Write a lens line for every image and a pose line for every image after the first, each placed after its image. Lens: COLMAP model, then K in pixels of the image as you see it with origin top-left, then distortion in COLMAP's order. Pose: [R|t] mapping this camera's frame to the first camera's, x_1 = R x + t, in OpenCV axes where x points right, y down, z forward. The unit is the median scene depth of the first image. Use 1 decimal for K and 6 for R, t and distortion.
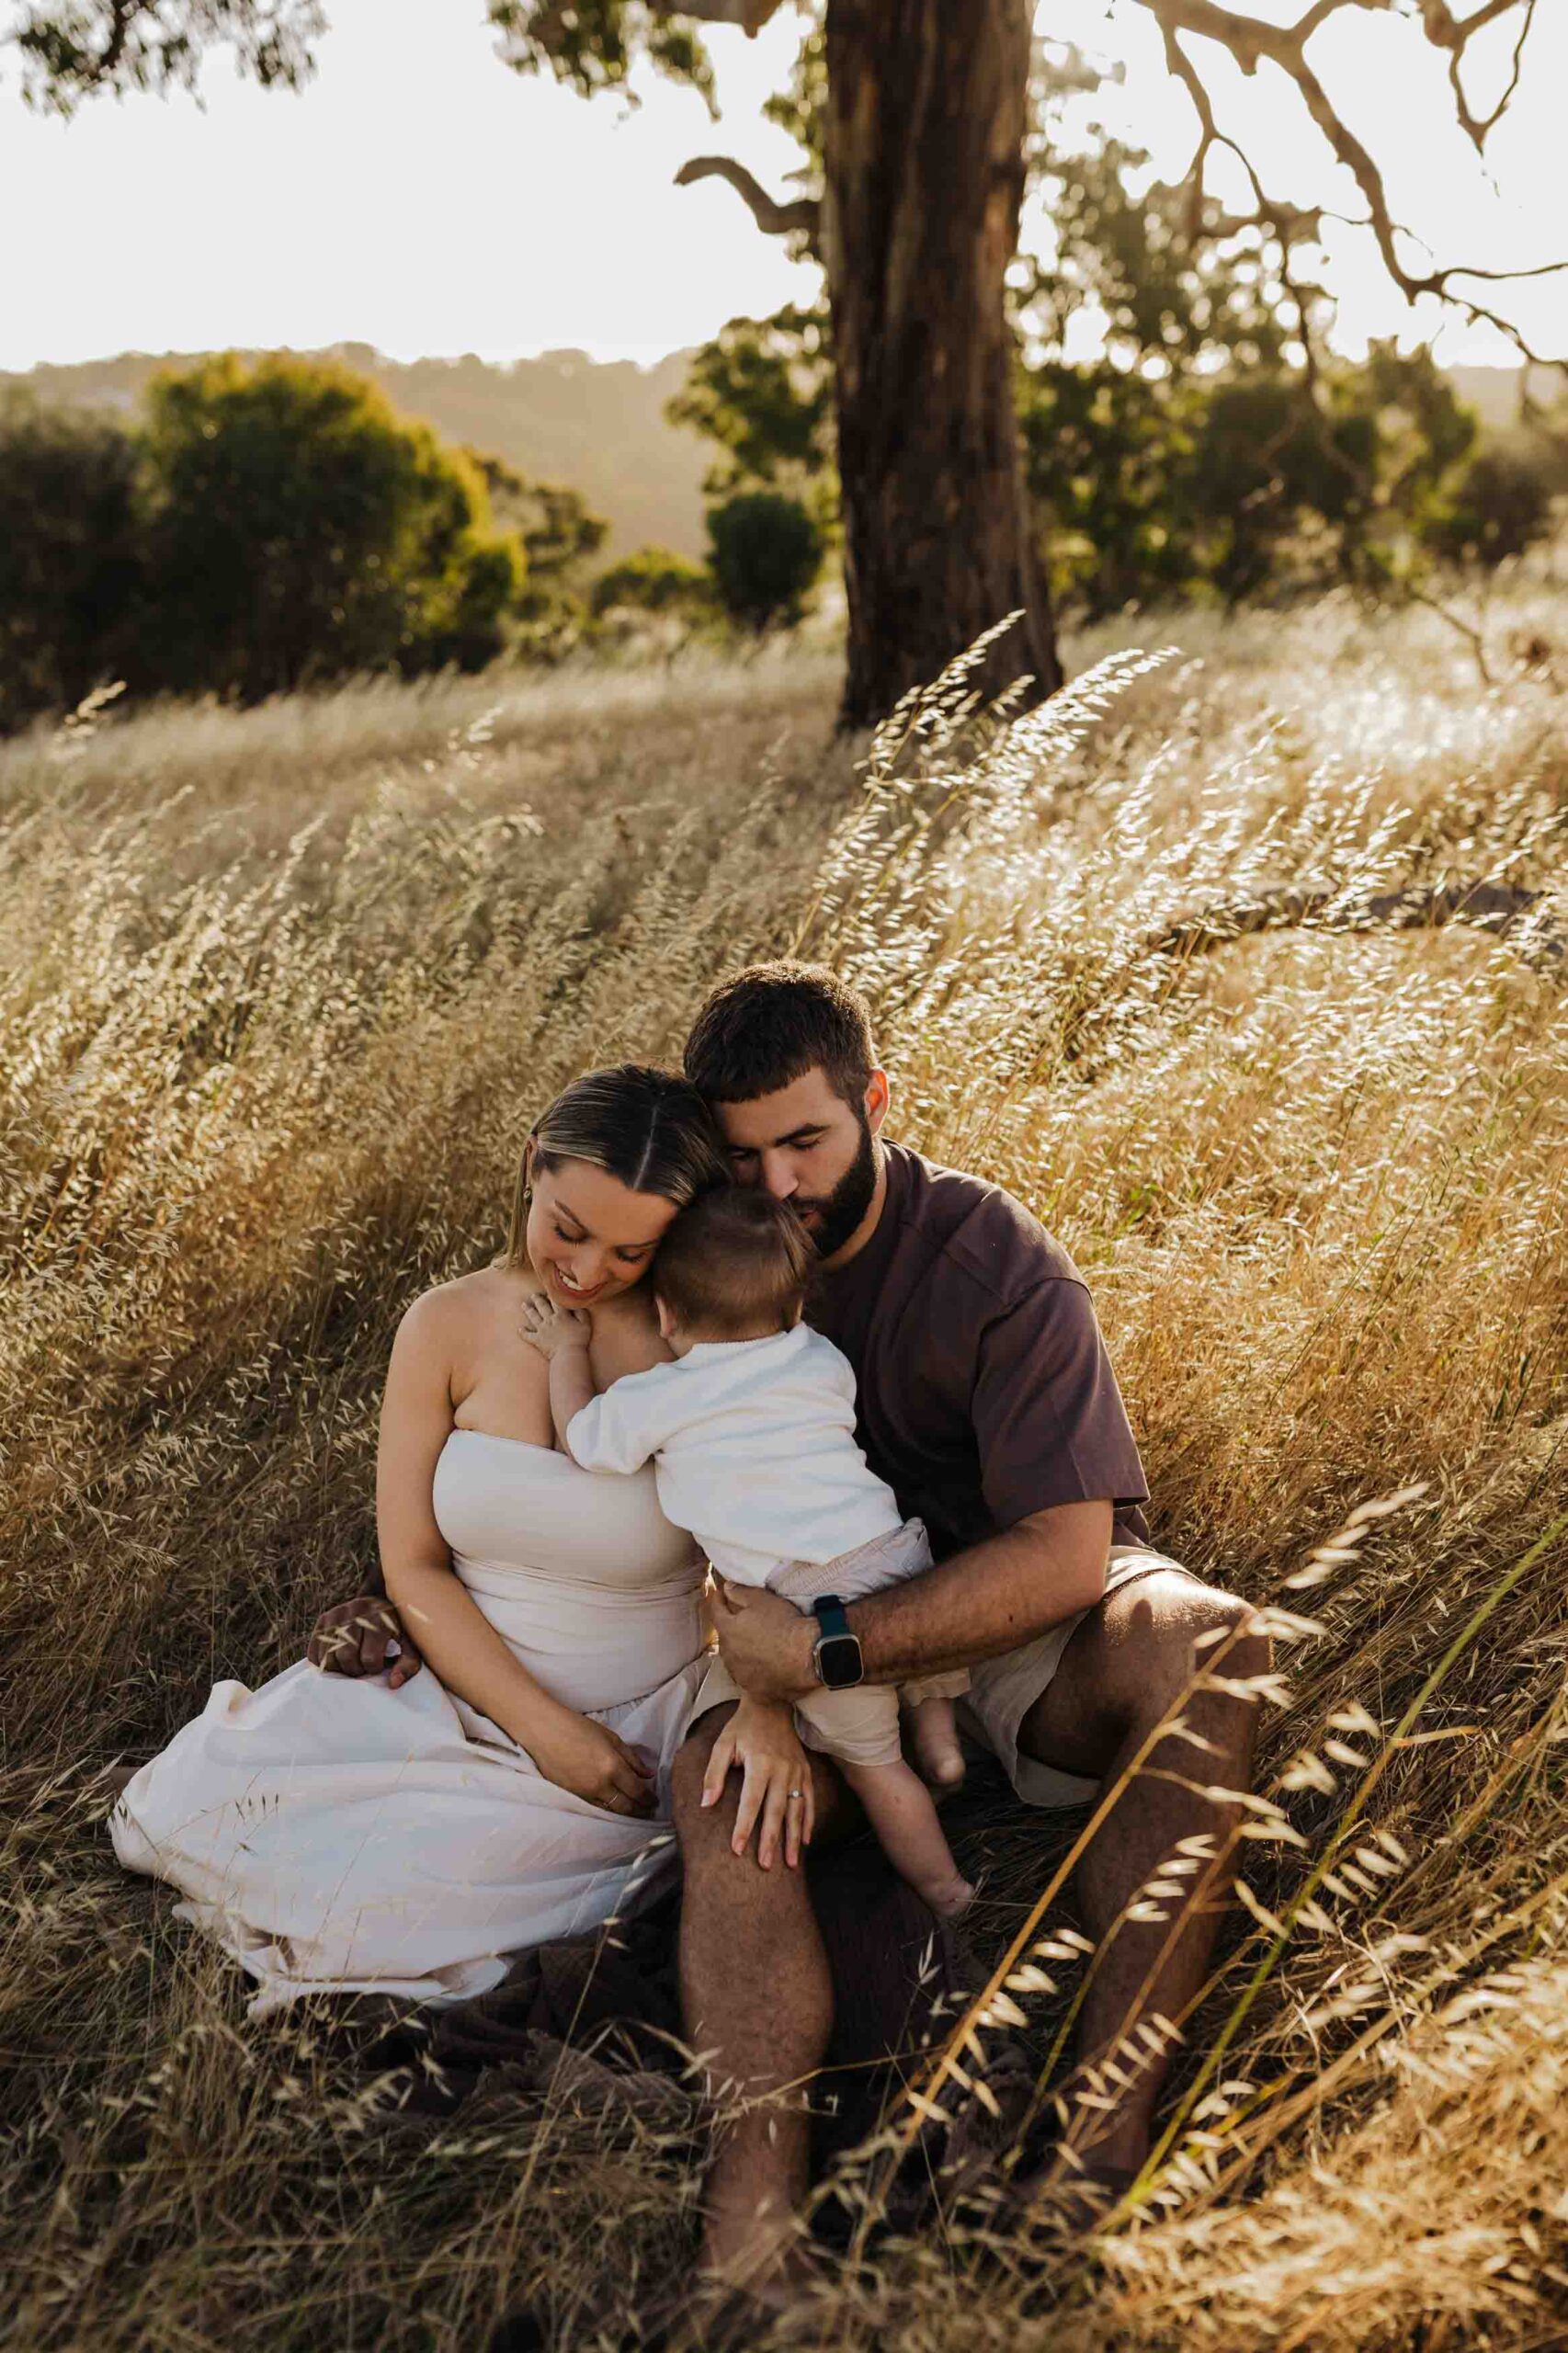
lens RADIAL K [[2226.8, 0, 775.8], [0, 2226.8, 1179.0], [0, 0, 1]] dist [0.000021, 0.008783]
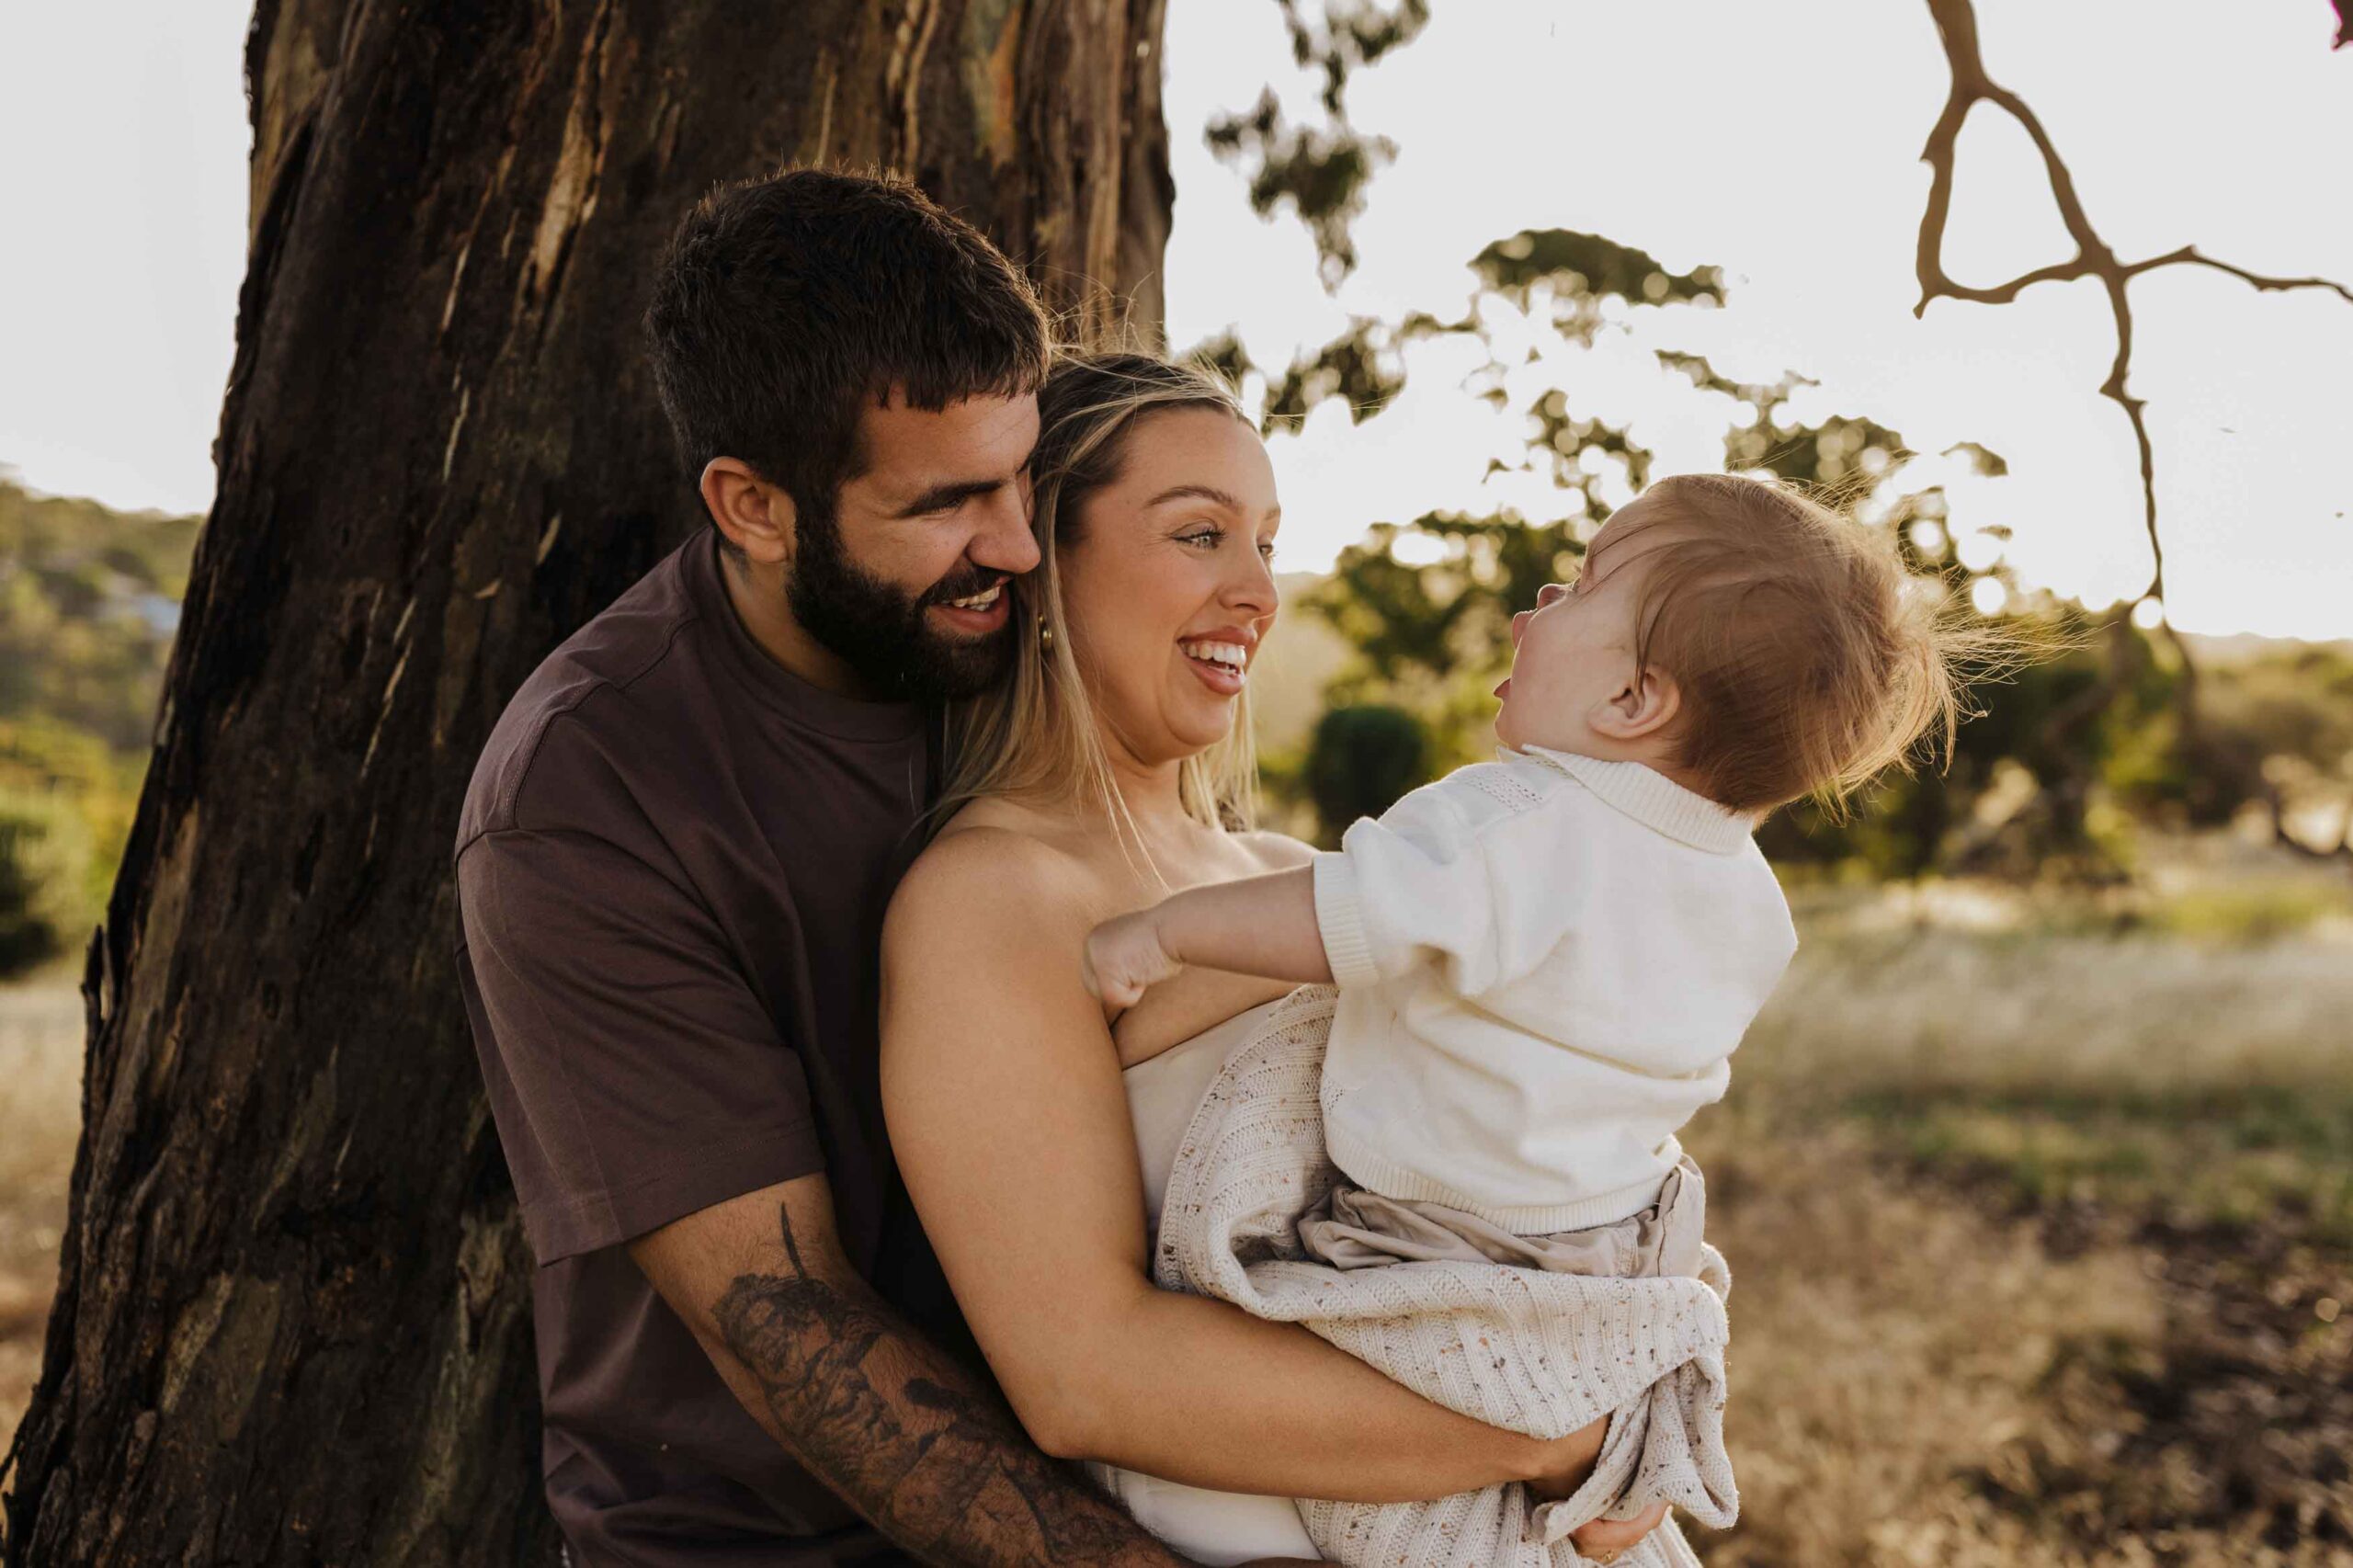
lens RADIAL K [[2231.8, 0, 1184.1], [0, 2231.8, 809.7], [0, 0, 1]] dist [0.009549, 0.003189]
pose [[0.991243, 0.070581, -0.111601, 0.023224], [-0.095562, 0.966699, -0.237403, -0.047273], [0.091129, 0.245989, 0.964979, 0.140039]]
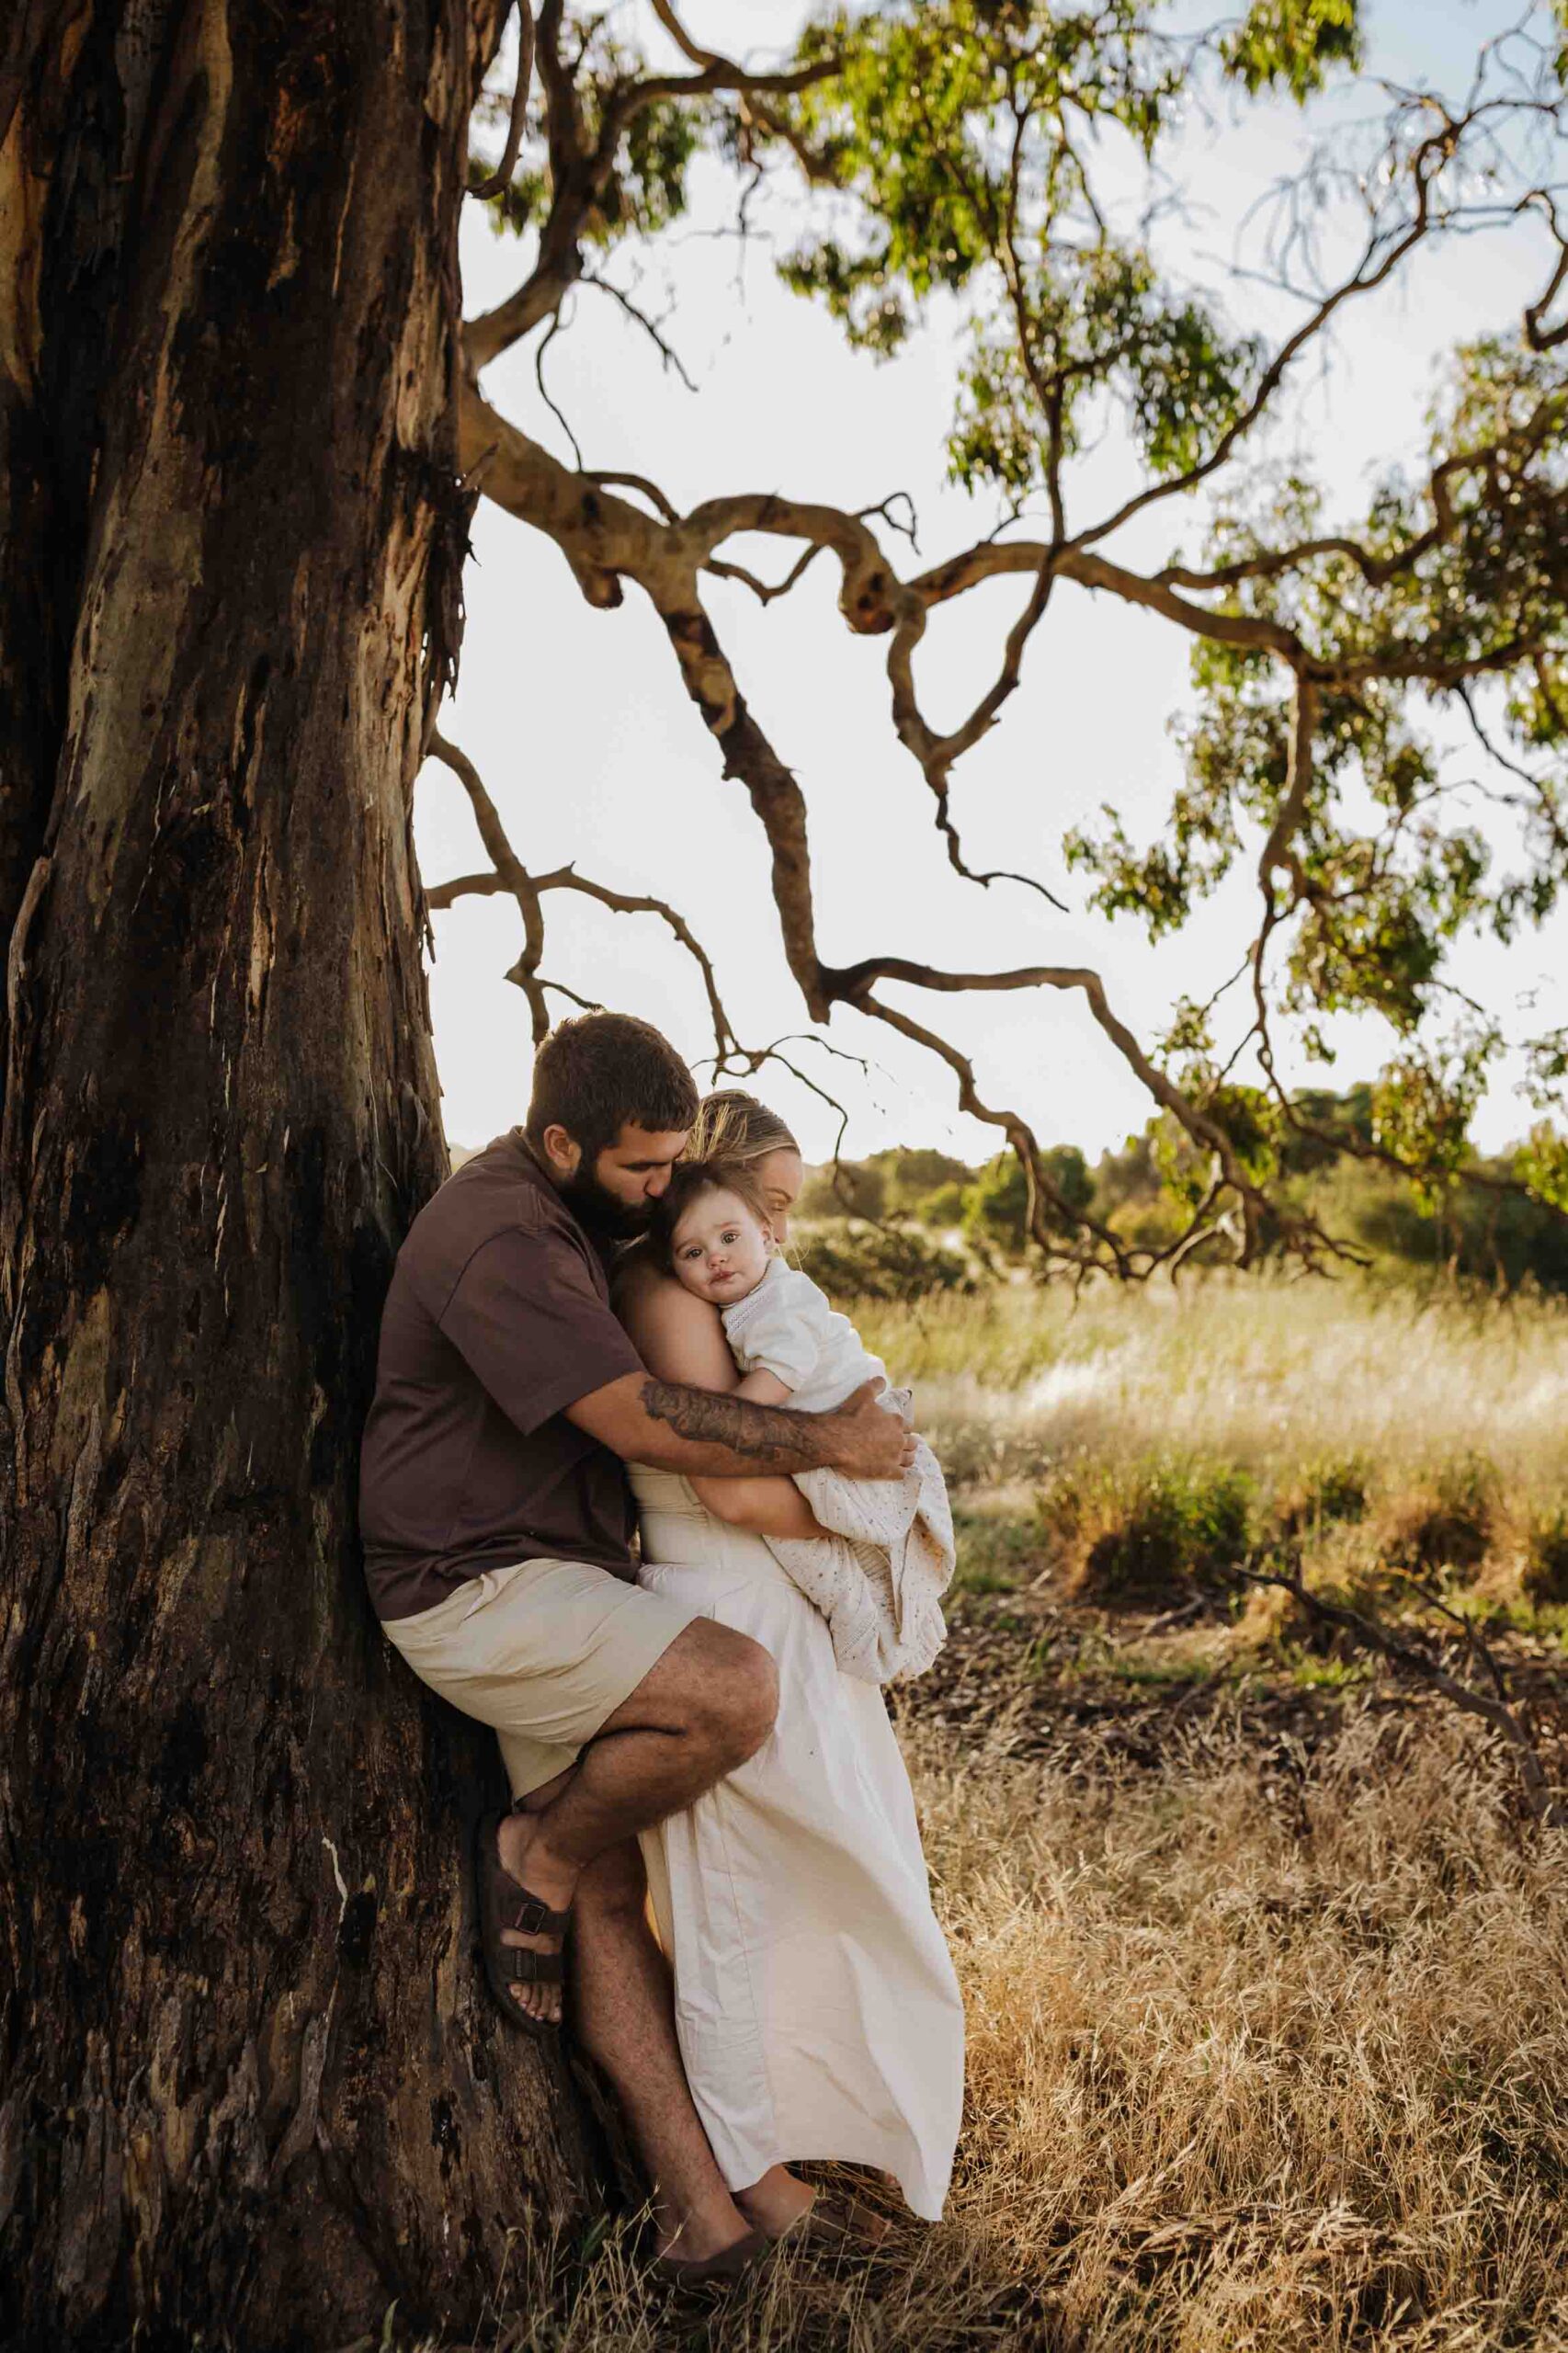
lens RADIAL K [[2226.8, 0, 775.8], [0, 2226.8, 1179.0], [0, 0, 1]] dist [0.000021, 0.008783]
pose [[0.882544, 0.054663, 0.467042, -0.000812], [0.098376, 0.949778, -0.297060, -0.039356], [-0.459824, 0.308114, 0.832843, 0.118136]]
